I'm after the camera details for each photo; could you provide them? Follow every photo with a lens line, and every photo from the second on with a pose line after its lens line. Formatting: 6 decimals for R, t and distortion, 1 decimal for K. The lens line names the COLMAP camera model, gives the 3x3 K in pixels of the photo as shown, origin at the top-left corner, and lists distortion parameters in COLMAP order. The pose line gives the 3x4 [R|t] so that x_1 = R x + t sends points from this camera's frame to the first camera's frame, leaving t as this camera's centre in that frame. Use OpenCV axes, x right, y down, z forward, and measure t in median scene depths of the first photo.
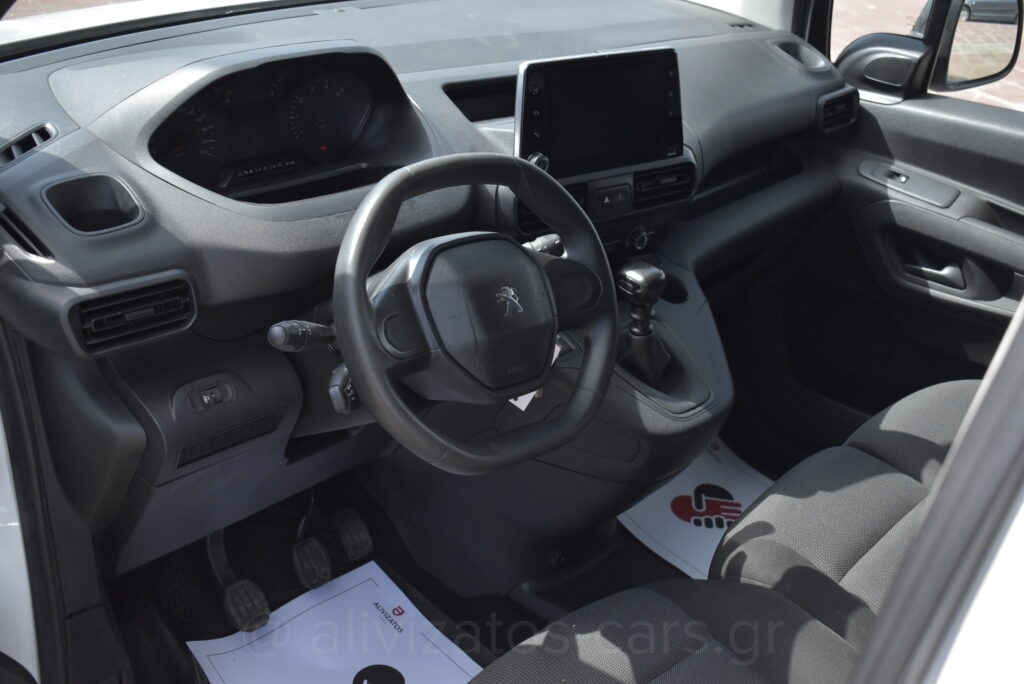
lens RADIAL K [[1234.9, 0, 512.0], [0, 1234.9, 342.0], [0, 0, 1]] dist [-0.073670, 0.041616]
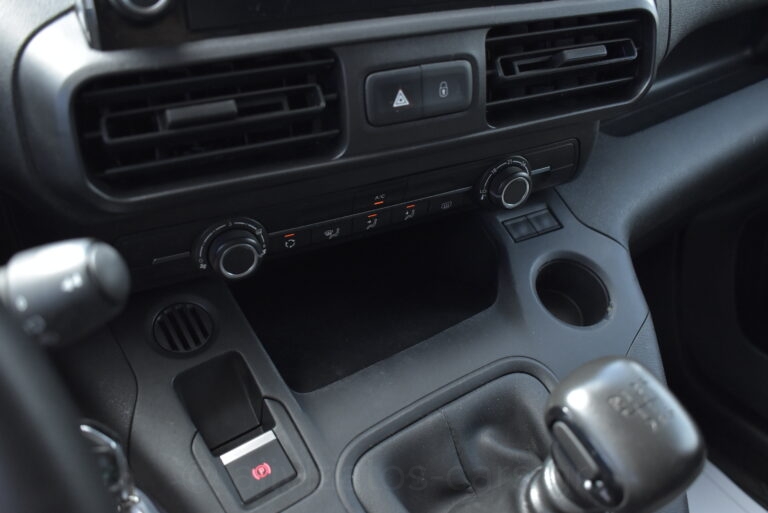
lens RADIAL K [[689.1, 0, 387.2], [0, 689.1, 256.0], [0, 0, 1]] dist [-0.092548, 0.002167]
pose [[0.982995, 0.071319, -0.169217, 0.086588], [-0.046841, 0.988399, 0.144473, -0.077687], [0.177557, -0.134090, 0.974932, 0.626593]]
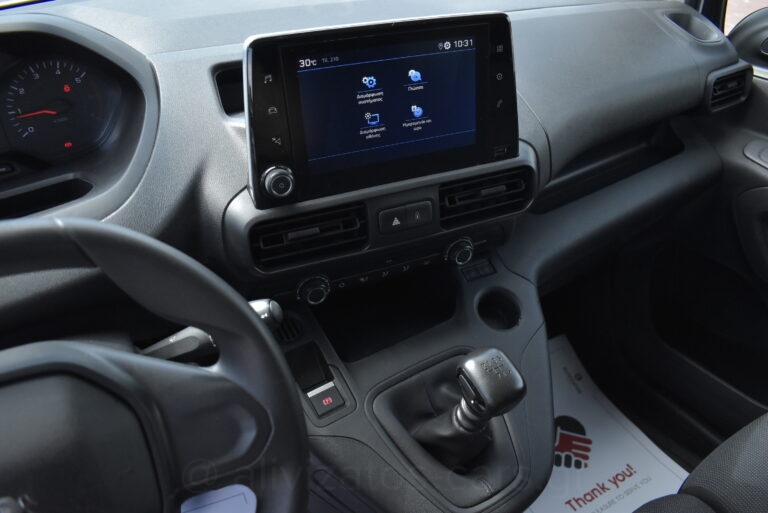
lens RADIAL K [[597.7, 0, 384.0], [0, 597.7, 256.5], [0, 0, 1]] dist [-0.089327, 0.002856]
pose [[0.971156, 0.076427, -0.225865, 0.120757], [-0.044303, 0.988582, 0.144024, -0.115117], [0.234293, -0.129863, 0.963453, 0.506392]]
